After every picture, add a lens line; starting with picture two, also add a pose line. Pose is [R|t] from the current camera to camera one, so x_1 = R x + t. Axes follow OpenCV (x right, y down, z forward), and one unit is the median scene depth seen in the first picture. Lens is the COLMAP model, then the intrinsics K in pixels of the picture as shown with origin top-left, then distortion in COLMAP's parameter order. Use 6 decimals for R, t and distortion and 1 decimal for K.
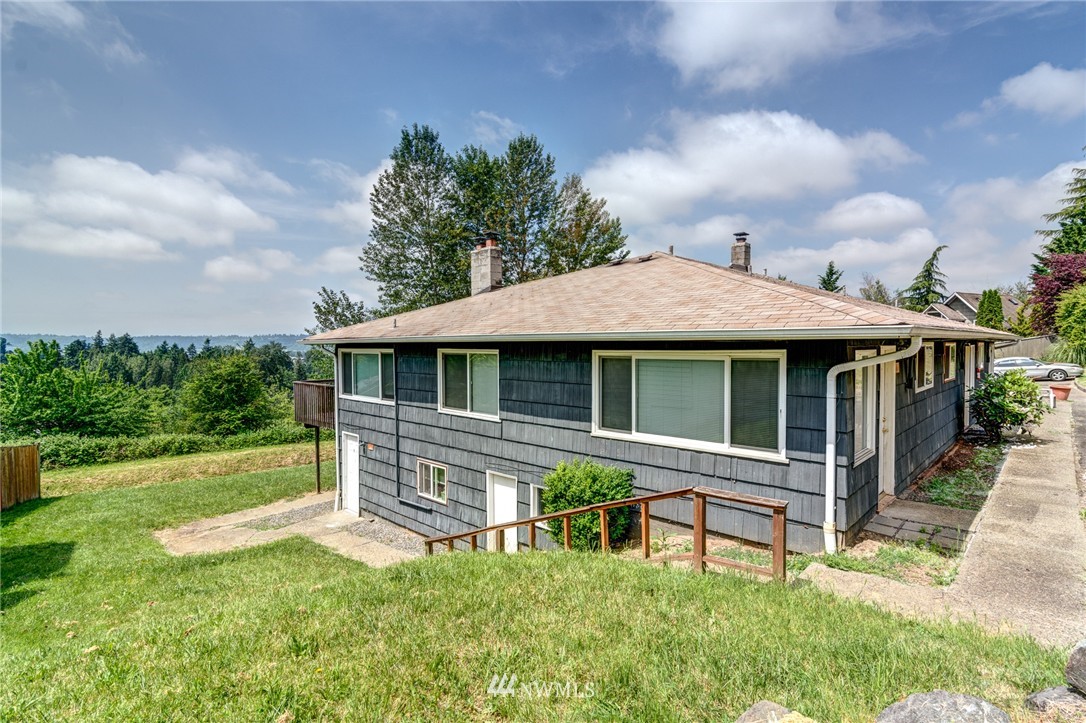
lens RADIAL K [[523.3, 0, 543.0], [0, 523.3, 361.5], [0, 0, 1]] dist [-0.000195, -0.000540]
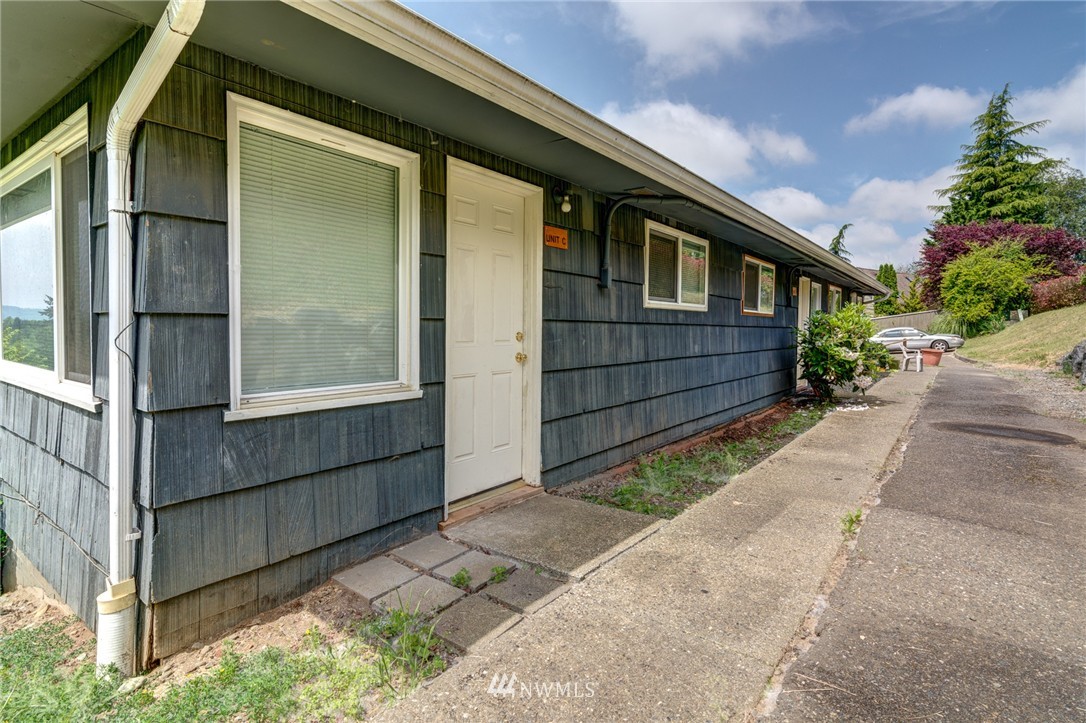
lens RADIAL K [[522.4, 0, 543.0], [0, 522.4, 361.5], [0, 0, 1]] dist [-0.030475, 0.000290]
pose [[0.995254, 0.002609, 0.097274, 0.439036], [-0.005266, 0.999620, 0.027064, 0.083771], [-0.097167, -0.027448, 0.994890, 0.349889]]
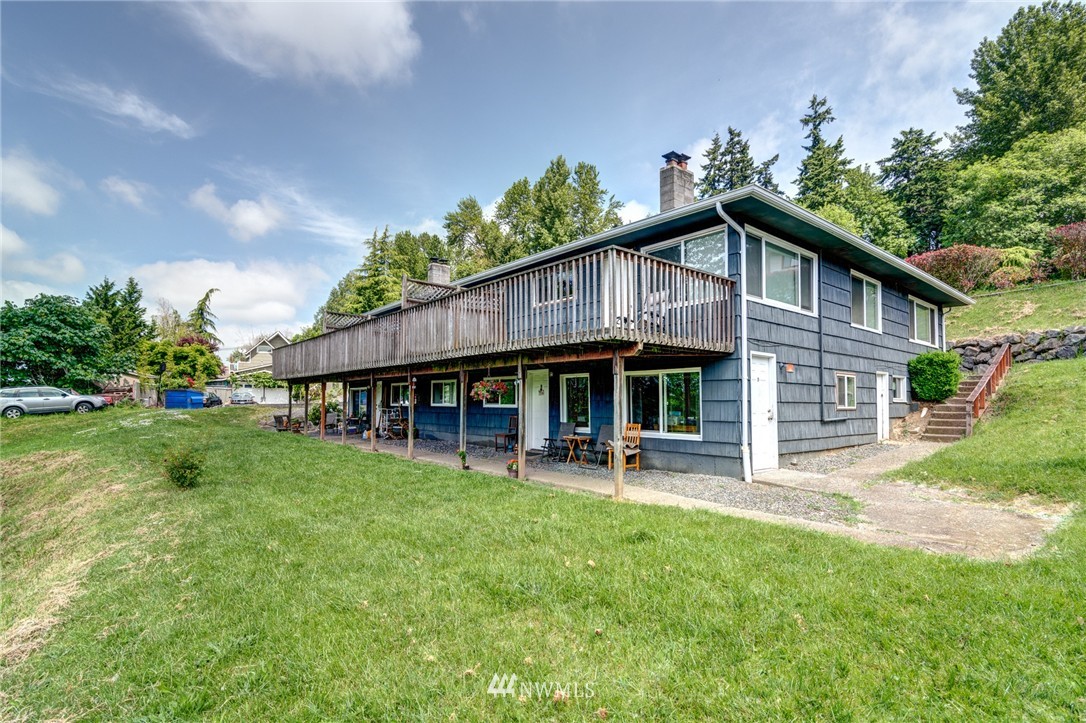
lens RADIAL K [[531.9, 0, 543.0], [0, 531.9, 361.5], [0, 0, 1]] dist [0.049341, 0.000221]
pose [[0.103491, 0.088821, 0.990657, -1.090562], [0.028874, 0.995317, -0.092255, 0.203155], [-0.994211, 0.038152, 0.100442, 1.204655]]
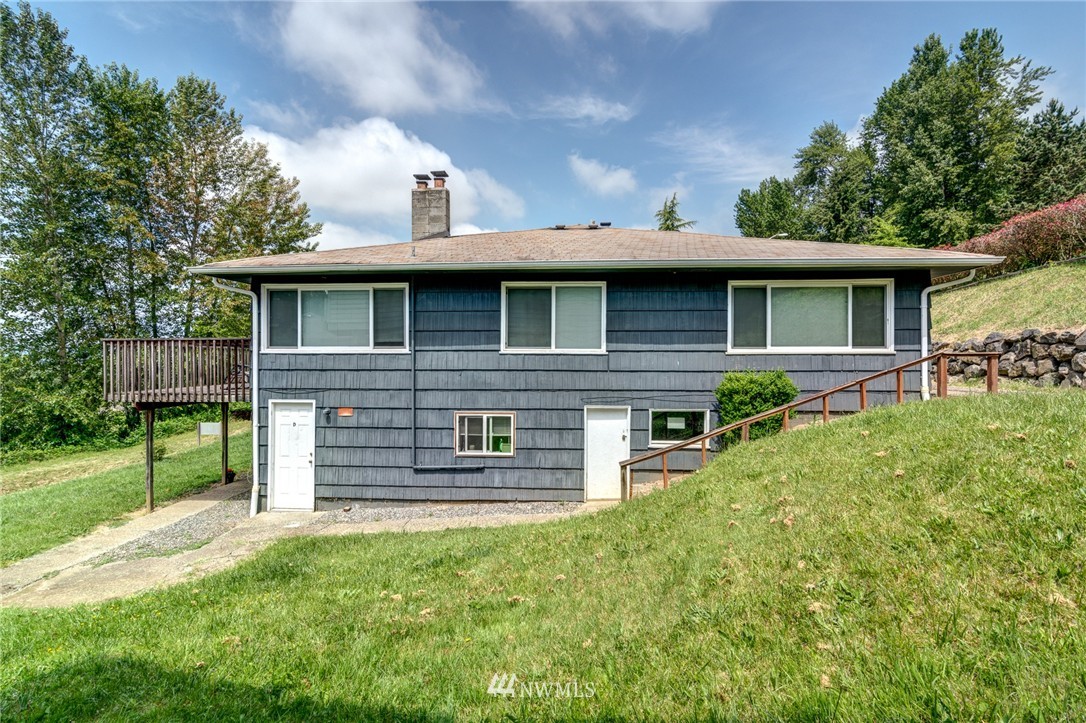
lens RADIAL K [[534.4, 0, 543.0], [0, 534.4, 361.5], [0, 0, 1]] dist [-0.002603, 0.001416]
pose [[0.772212, 0.004030, 0.635353, -0.564646], [0.013753, 0.999640, -0.023056, 0.104115], [-0.635217, 0.026542, 0.771878, 0.200702]]
